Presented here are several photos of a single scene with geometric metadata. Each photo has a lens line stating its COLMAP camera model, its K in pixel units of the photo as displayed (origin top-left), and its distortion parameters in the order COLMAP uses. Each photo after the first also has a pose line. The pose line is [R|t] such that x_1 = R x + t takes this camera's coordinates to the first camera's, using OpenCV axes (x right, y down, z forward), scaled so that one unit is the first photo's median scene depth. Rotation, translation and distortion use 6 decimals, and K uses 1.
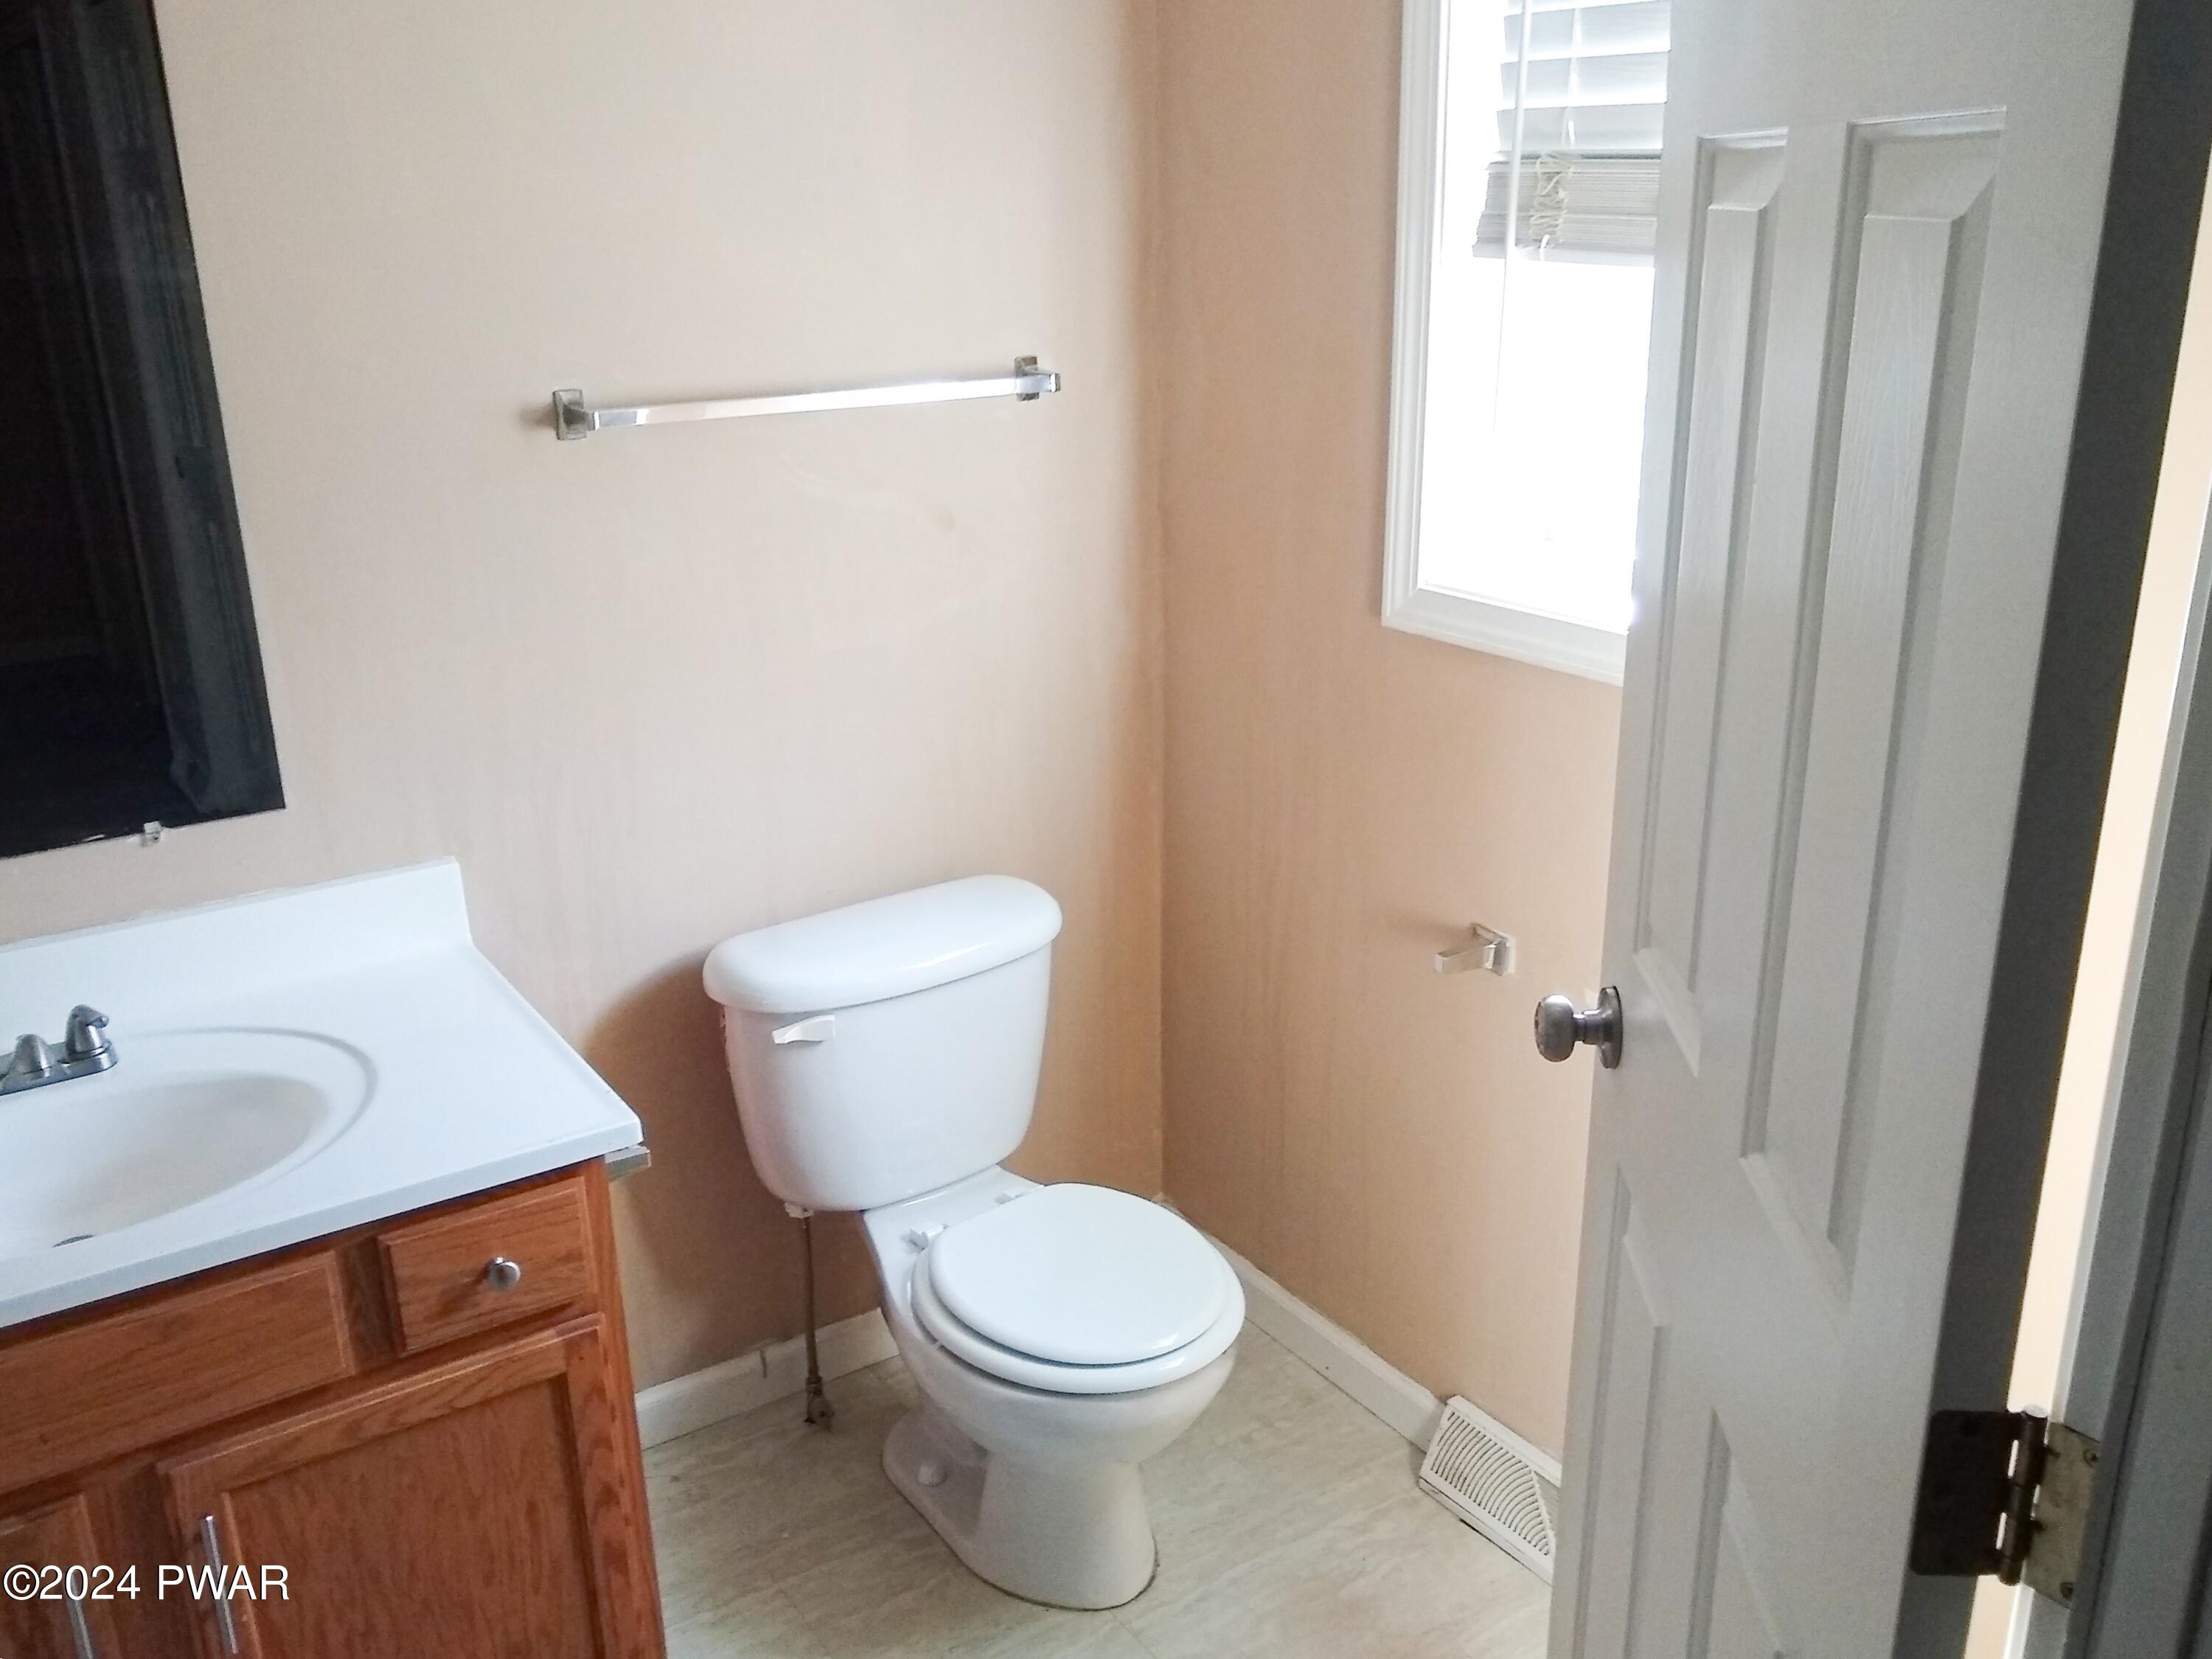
lens RADIAL K [[1941.6, 0, 1106.0], [0, 1941.6, 829.5], [0, 0, 1]] dist [0.054041, -0.233798]
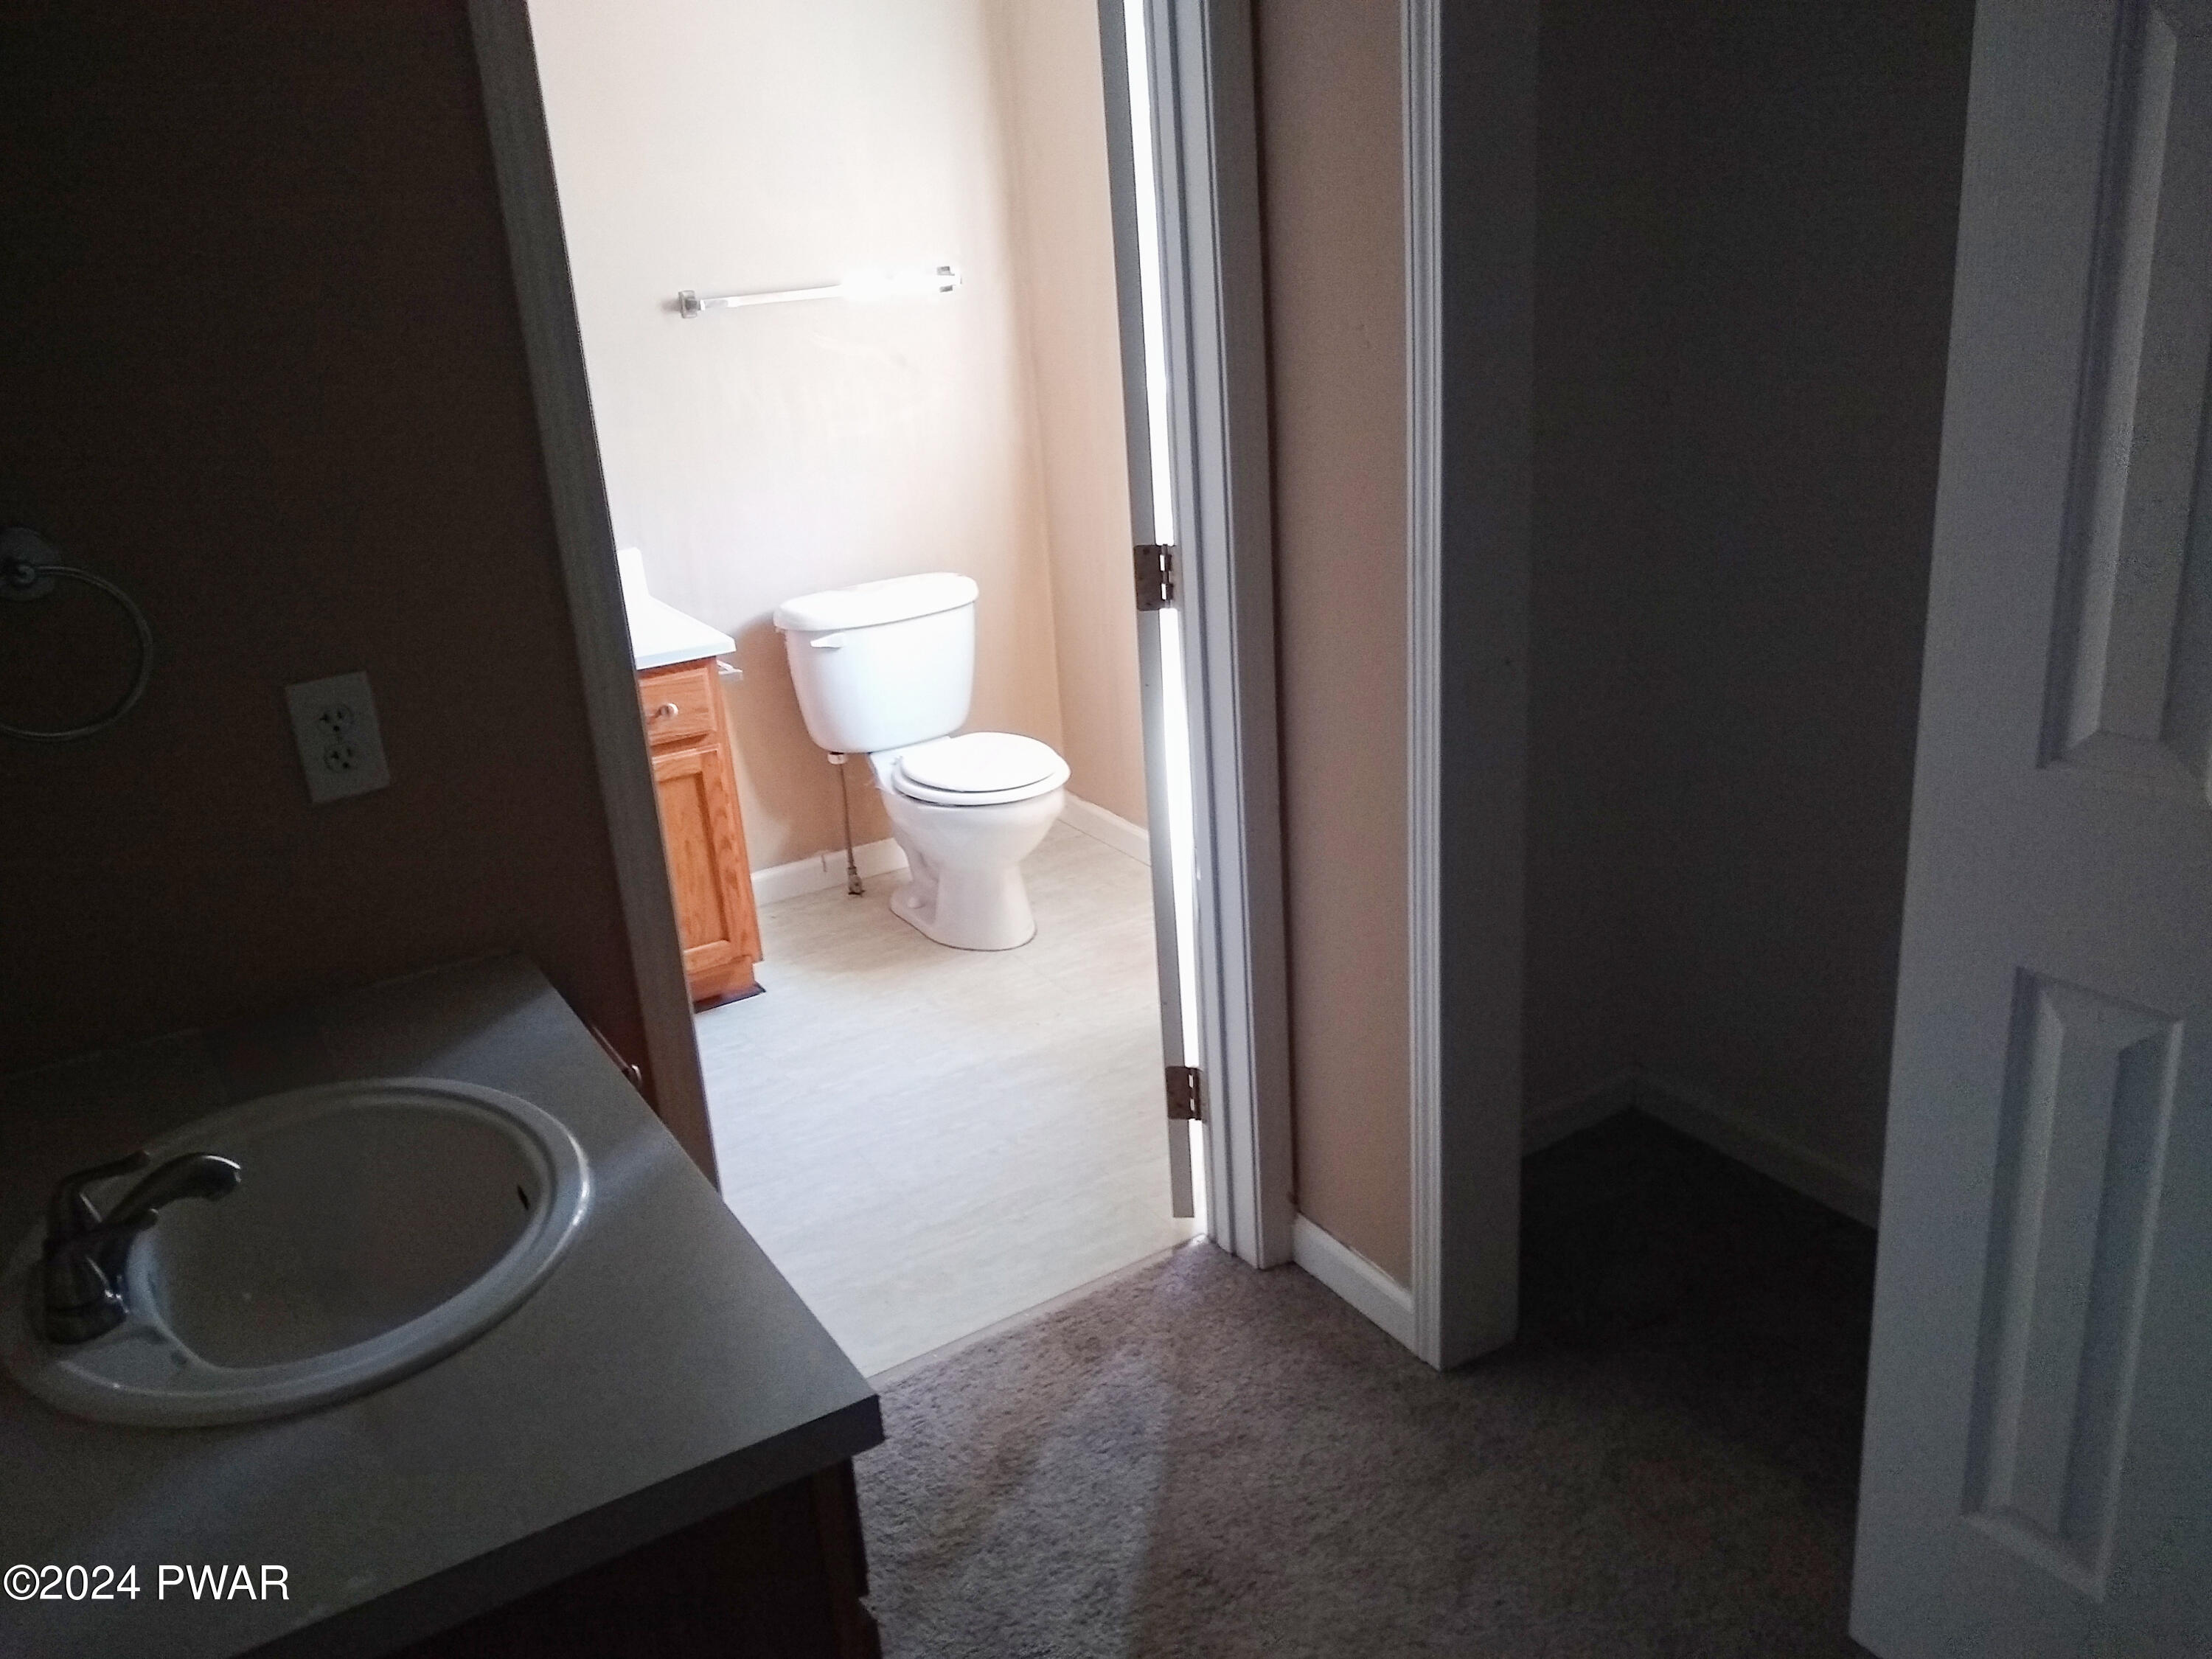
lens RADIAL K [[1830.1, 0, 1106.0], [0, 1830.1, 829.5], [0, 0, 1]] dist [0.004585, 0.002274]
pose [[0.996807, -0.035456, -0.071541, 0.221794], [0.036353, 0.999275, 0.011272, 0.271953], [0.071090, -0.013837, 0.997374, -0.700039]]
